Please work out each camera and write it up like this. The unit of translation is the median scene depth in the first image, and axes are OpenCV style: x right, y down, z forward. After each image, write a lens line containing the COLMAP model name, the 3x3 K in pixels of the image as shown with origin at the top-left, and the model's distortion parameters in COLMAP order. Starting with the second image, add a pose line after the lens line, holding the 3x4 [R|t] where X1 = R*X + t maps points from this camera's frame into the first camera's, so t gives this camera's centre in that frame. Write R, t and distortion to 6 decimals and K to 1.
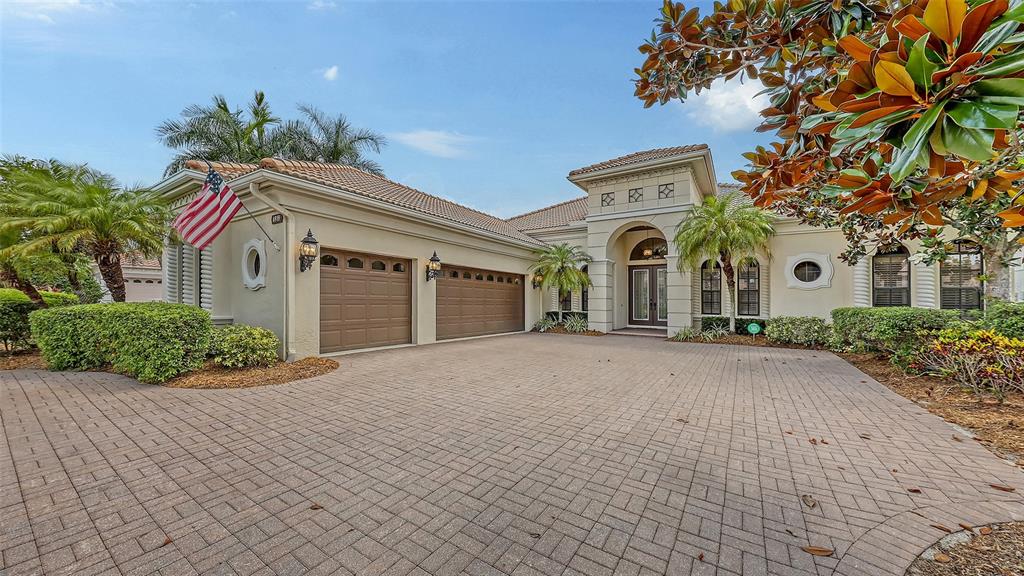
lens RADIAL K [[359.5, 0, 505.3], [0, 359.5, 303.5], [0, 0, 1]] dist [-0.000016, -0.000194]
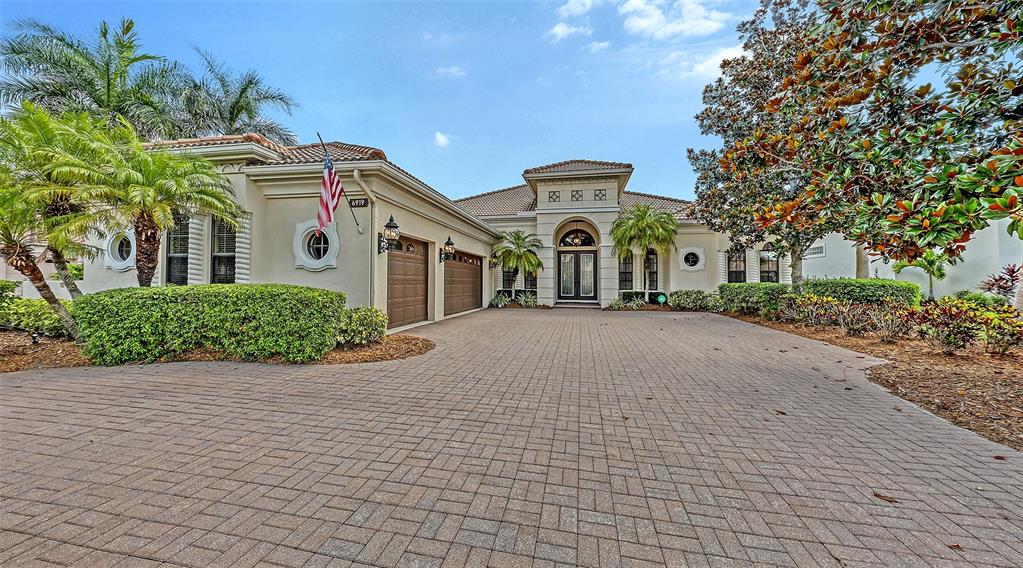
lens RADIAL K [[359.2, 0, 510.6], [0, 359.2, 278.2], [0, 0, 1]] dist [-0.000016, -0.000194]
pose [[0.925429, -0.002829, 0.378910, -0.343904], [0.007610, 0.999909, -0.011121, -0.001425], [-0.378844, 0.013175, 0.925367, -0.071269]]
